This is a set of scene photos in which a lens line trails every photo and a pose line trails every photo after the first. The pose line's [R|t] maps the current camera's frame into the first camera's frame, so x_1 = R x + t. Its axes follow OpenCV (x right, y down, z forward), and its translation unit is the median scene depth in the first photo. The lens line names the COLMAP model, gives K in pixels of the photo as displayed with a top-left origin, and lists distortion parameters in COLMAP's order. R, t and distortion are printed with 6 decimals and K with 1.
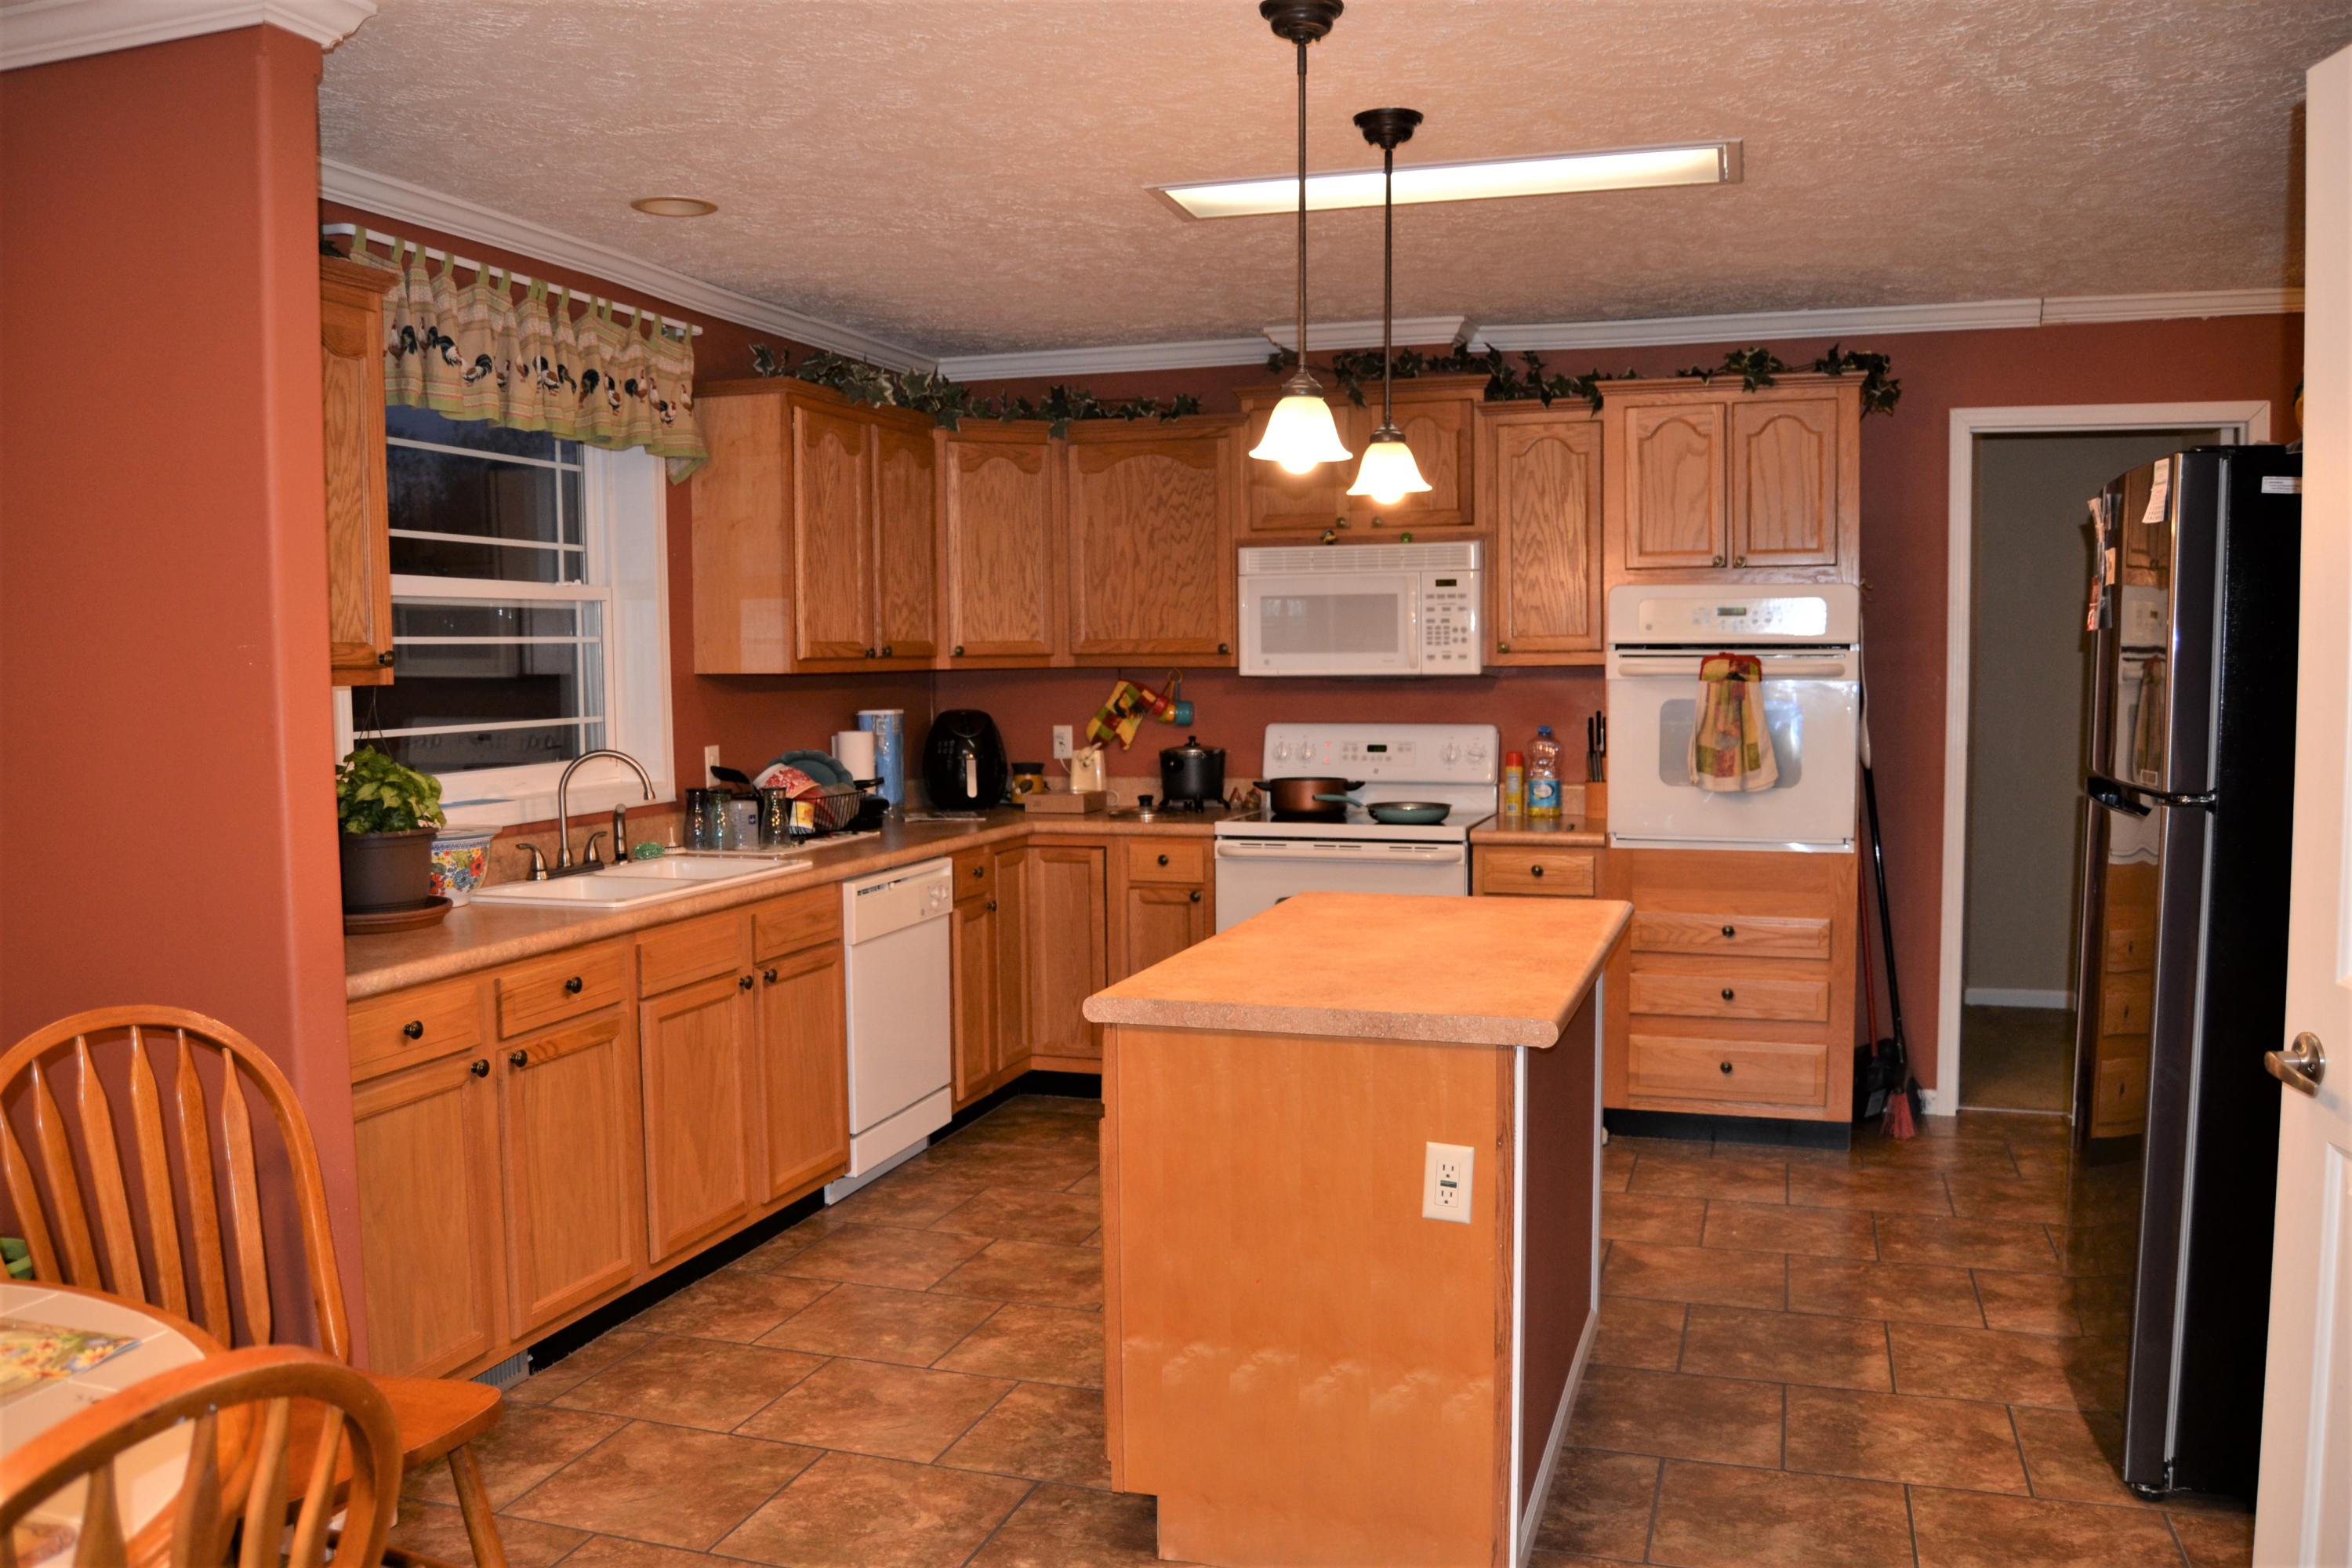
lens RADIAL K [[1873.7, 0, 1176.0], [0, 1873.7, 784.0], [0, 0, 1]] dist [-0.078818, 0.011172]
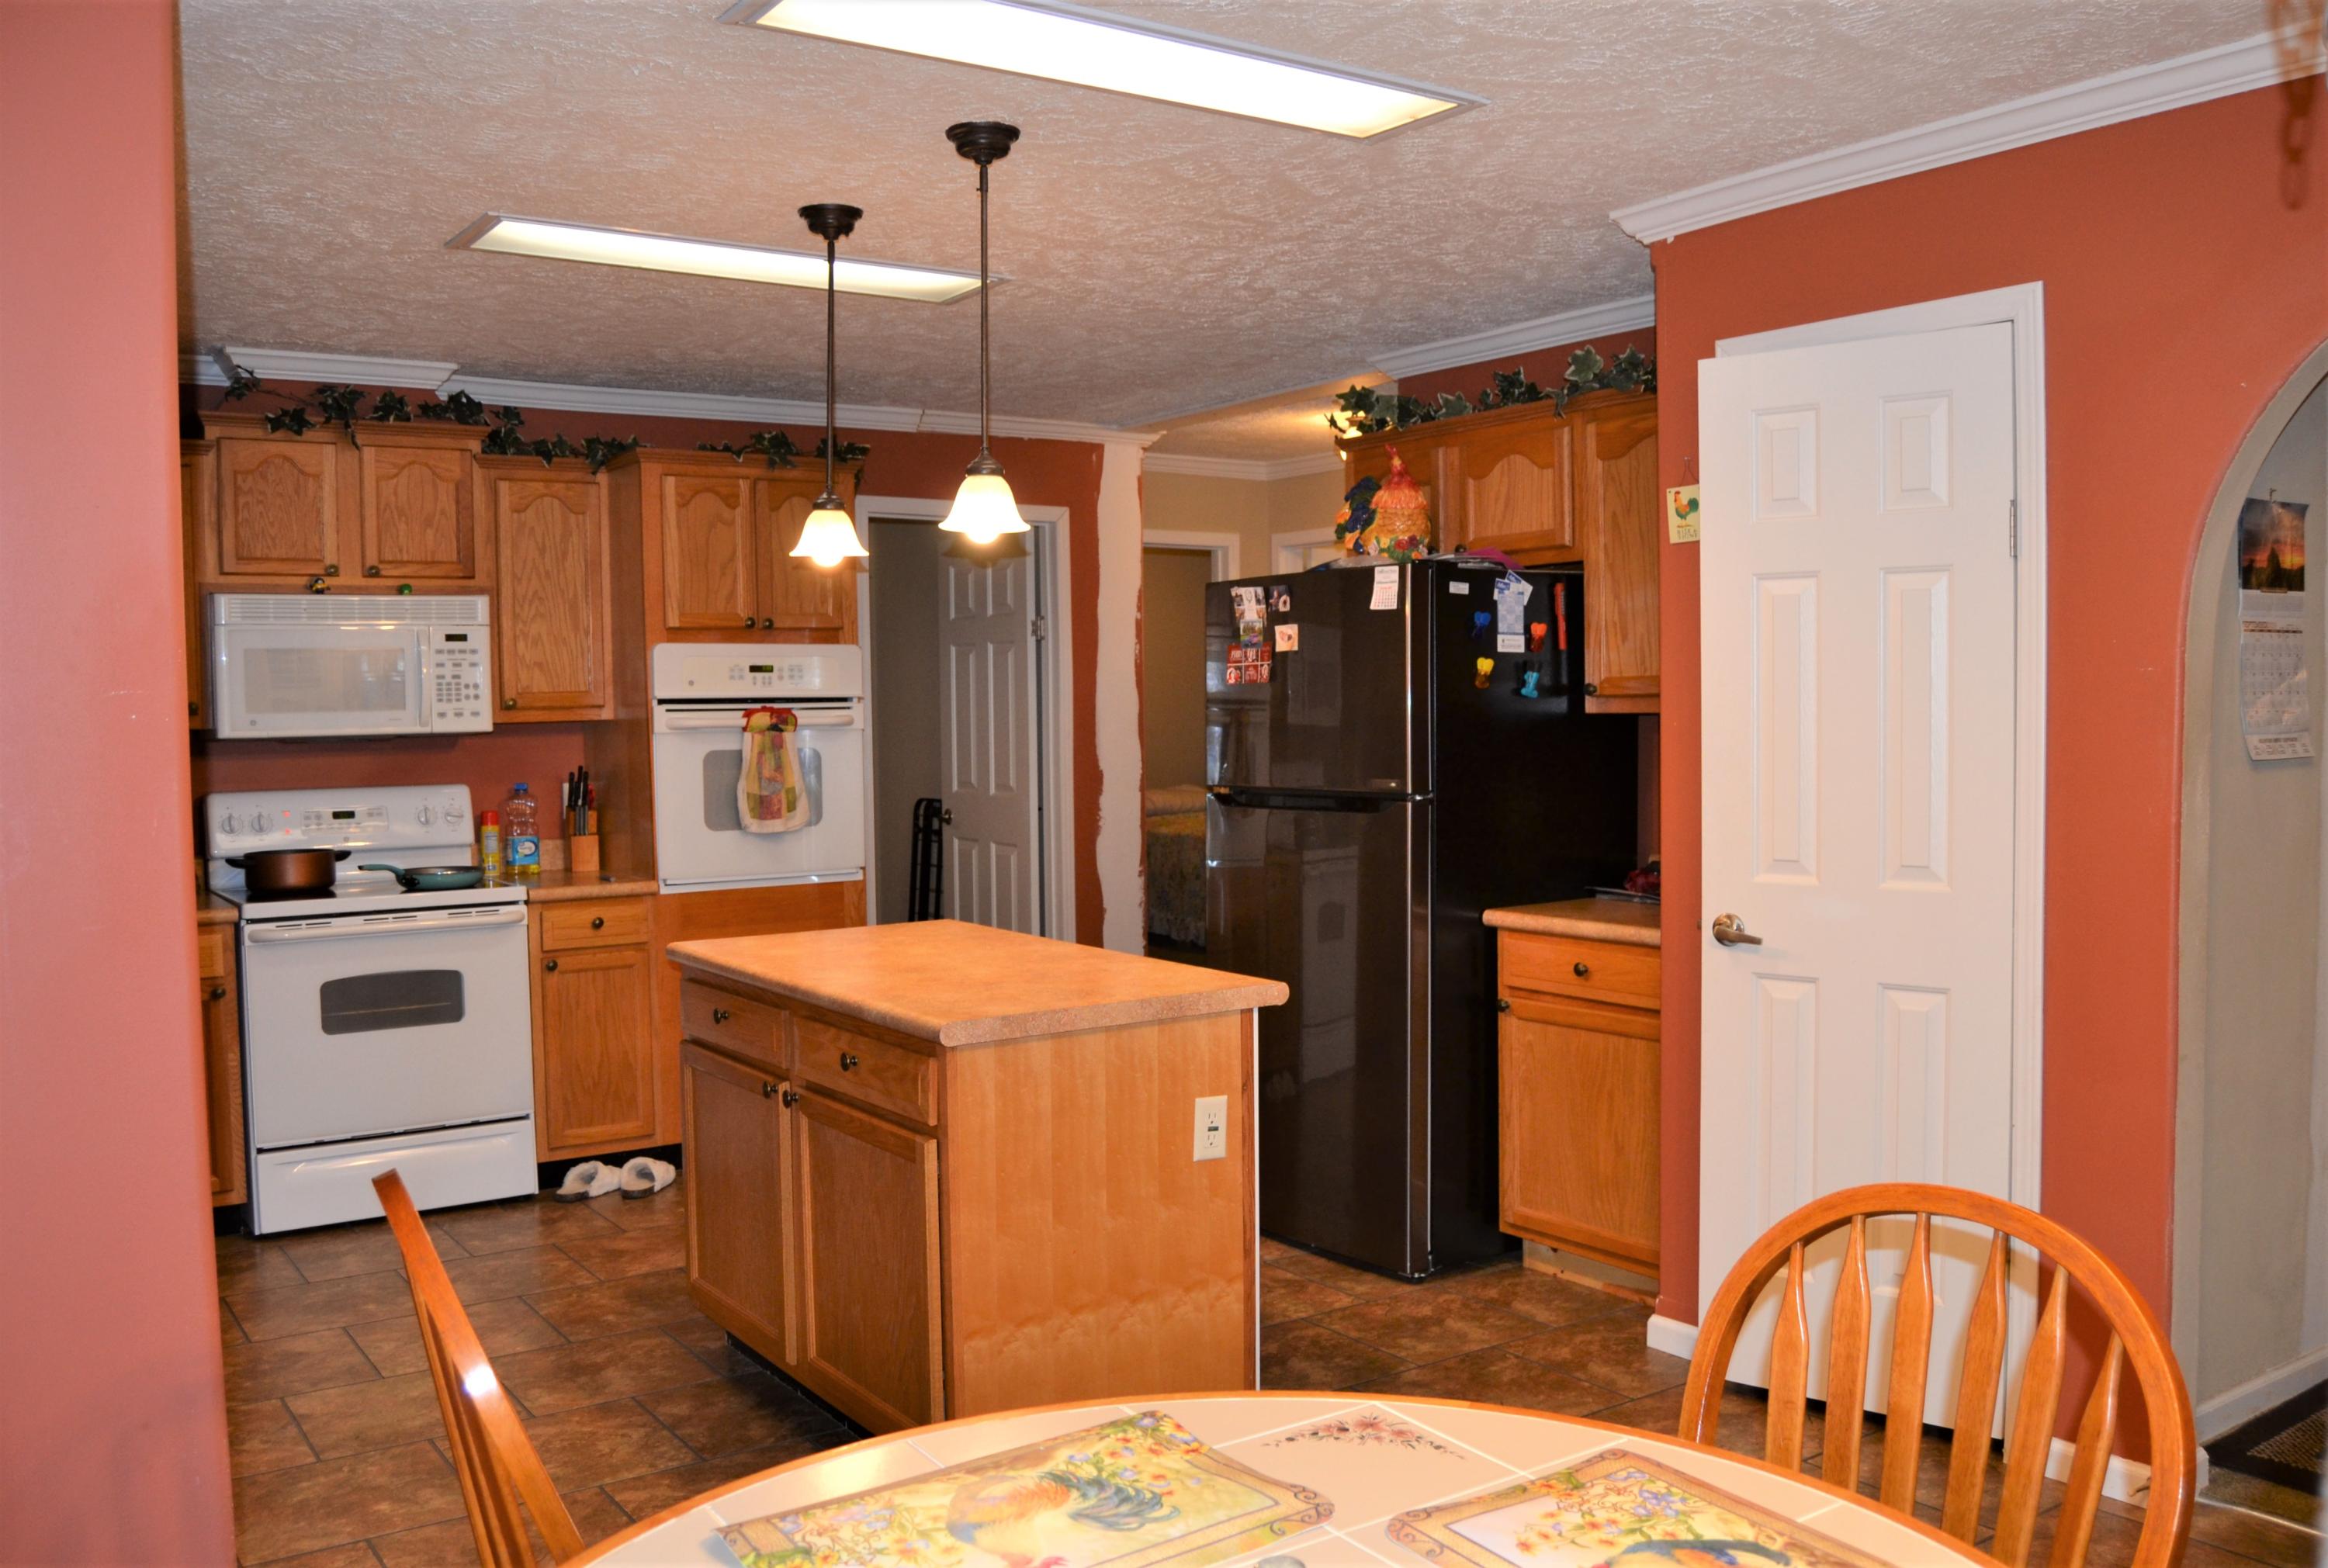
lens RADIAL K [[1936.5, 0, 1164.0], [0, 1936.5, 784.0], [0, 0, 1]] dist [-0.076405, 0.004265]
pose [[0.601816, -0.037040, 0.797776, -0.459171], [0.064942, 0.997885, -0.002659, -0.006267], [-0.795990, 0.053410, 0.602949, 0.124923]]
